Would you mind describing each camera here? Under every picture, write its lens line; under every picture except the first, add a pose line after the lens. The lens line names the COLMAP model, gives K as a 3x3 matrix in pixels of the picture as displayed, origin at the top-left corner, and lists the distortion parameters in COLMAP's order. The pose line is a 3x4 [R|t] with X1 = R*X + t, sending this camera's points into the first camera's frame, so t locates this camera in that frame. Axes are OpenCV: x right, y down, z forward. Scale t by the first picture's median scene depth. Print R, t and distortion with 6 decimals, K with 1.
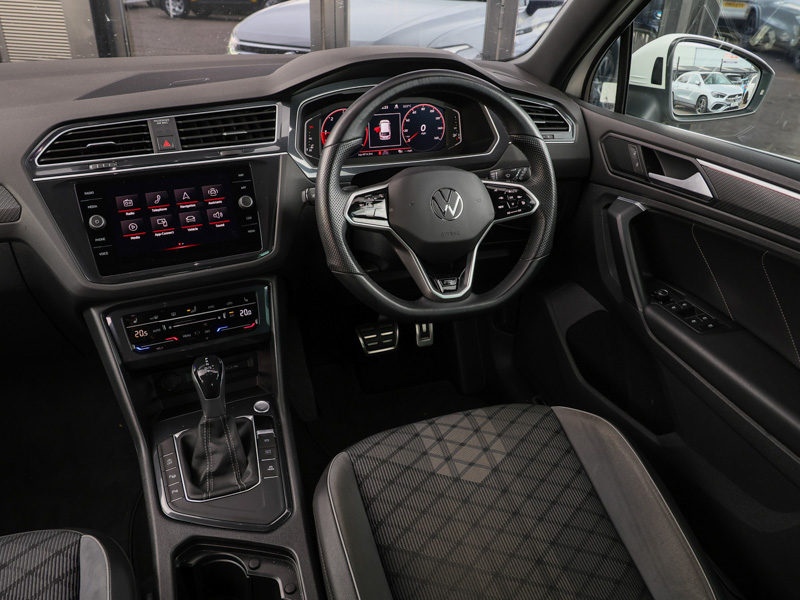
lens RADIAL K [[627.5, 0, 407.3], [0, 627.5, 294.2], [0, 0, 1]] dist [0.001664, 0.002718]
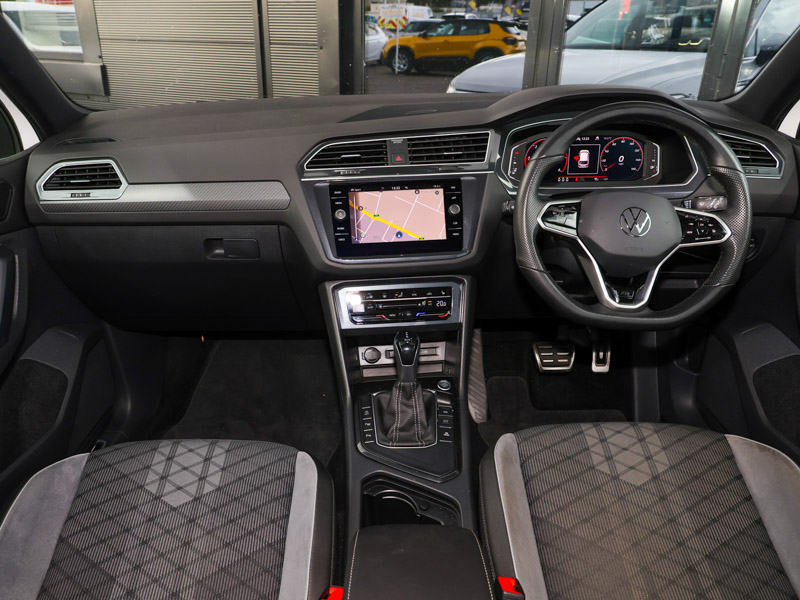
lens RADIAL K [[615.9, 0, 376.6], [0, 615.9, 295.4], [0, 0, 1]] dist [-0.000814, 0.001548]
pose [[0.936338, 0.112467, -0.332600, 0.011865], [-0.135406, 0.989697, -0.046533, 0.086813], [0.323939, 0.088607, 0.941919, -0.133637]]
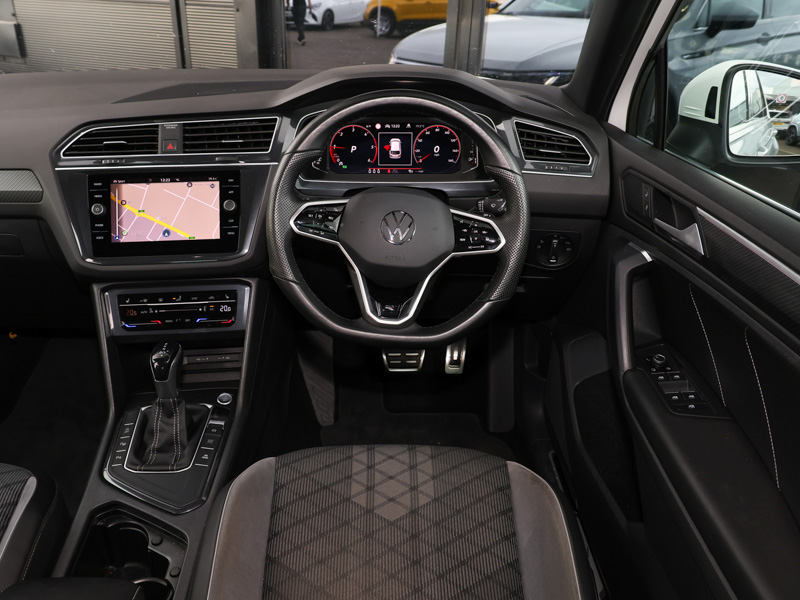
lens RADIAL K [[621.9, 0, 376.0], [0, 621.9, 296.6], [0, 0, 1]] dist [-0.000245, -0.001158]
pose [[0.939256, 0.142722, -0.312137, 0.319488], [-0.149221, 0.988799, 0.003095, -0.033437], [0.309083, 0.043670, 0.950032, 0.077236]]
